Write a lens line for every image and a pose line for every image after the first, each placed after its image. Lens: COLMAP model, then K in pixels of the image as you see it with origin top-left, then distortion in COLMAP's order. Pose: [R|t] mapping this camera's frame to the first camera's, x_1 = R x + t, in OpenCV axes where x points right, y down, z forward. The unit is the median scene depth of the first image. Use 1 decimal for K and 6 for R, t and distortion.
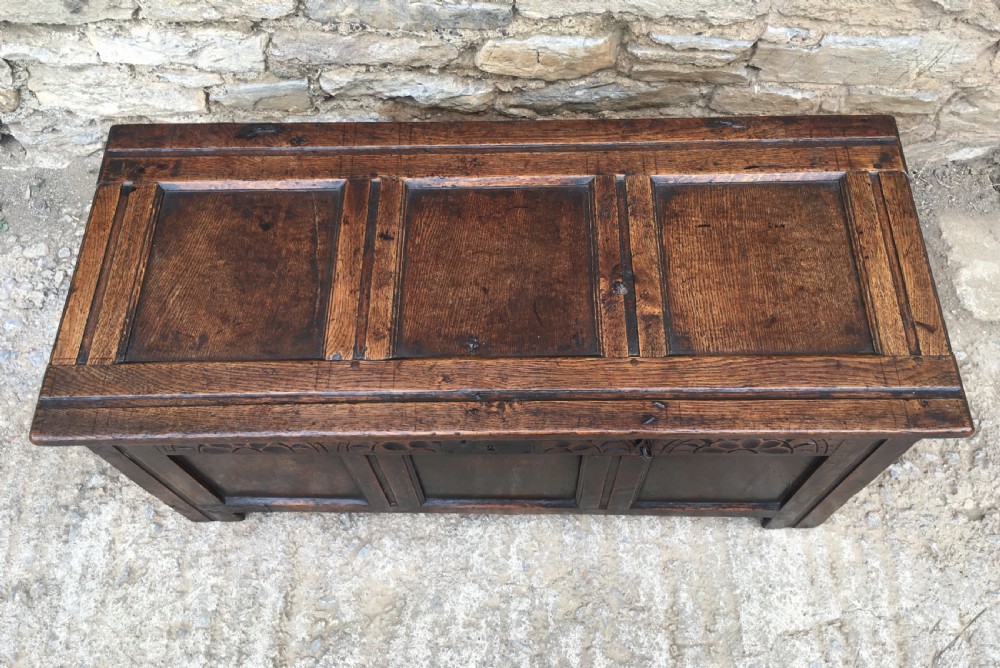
lens RADIAL K [[863.6, 0, 504.4], [0, 863.6, 286.8], [0, 0, 1]] dist [0.089610, -0.134560]
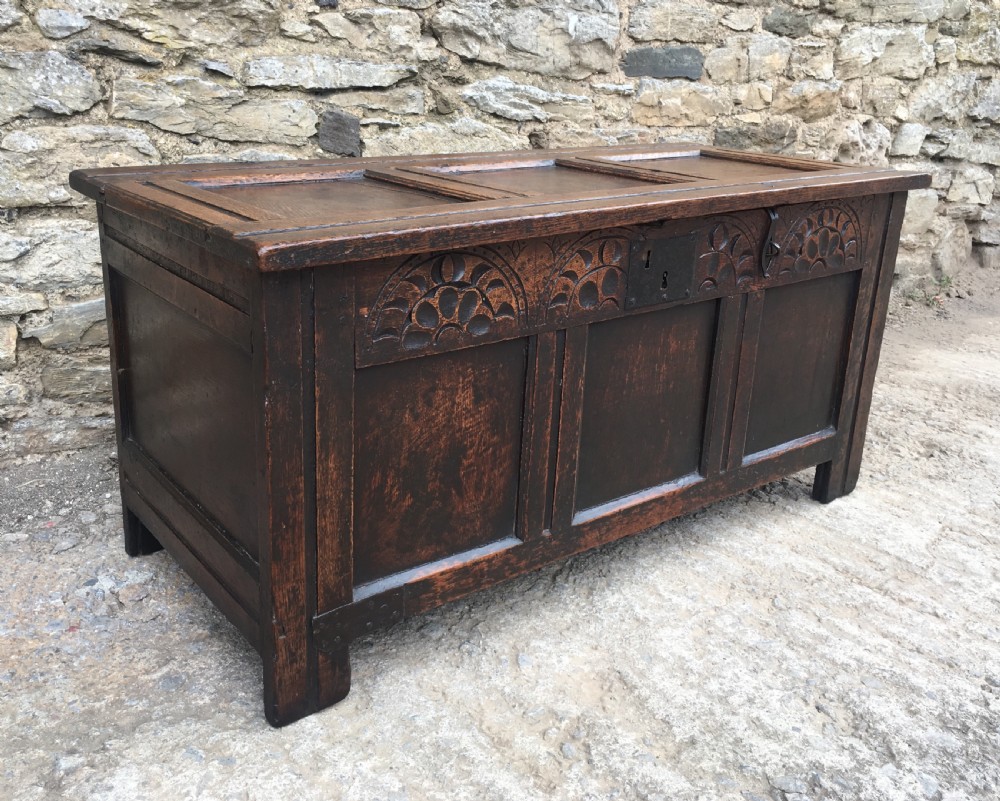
lens RADIAL K [[988.8, 0, 461.4], [0, 988.8, 378.4], [0, 0, 1]] dist [0.076538, -0.096473]
pose [[0.784223, -0.147177, 0.602772, -0.680158], [0.512213, 0.701838, -0.495037, 0.541158], [-0.350190, 0.696967, 0.625783, 0.382136]]
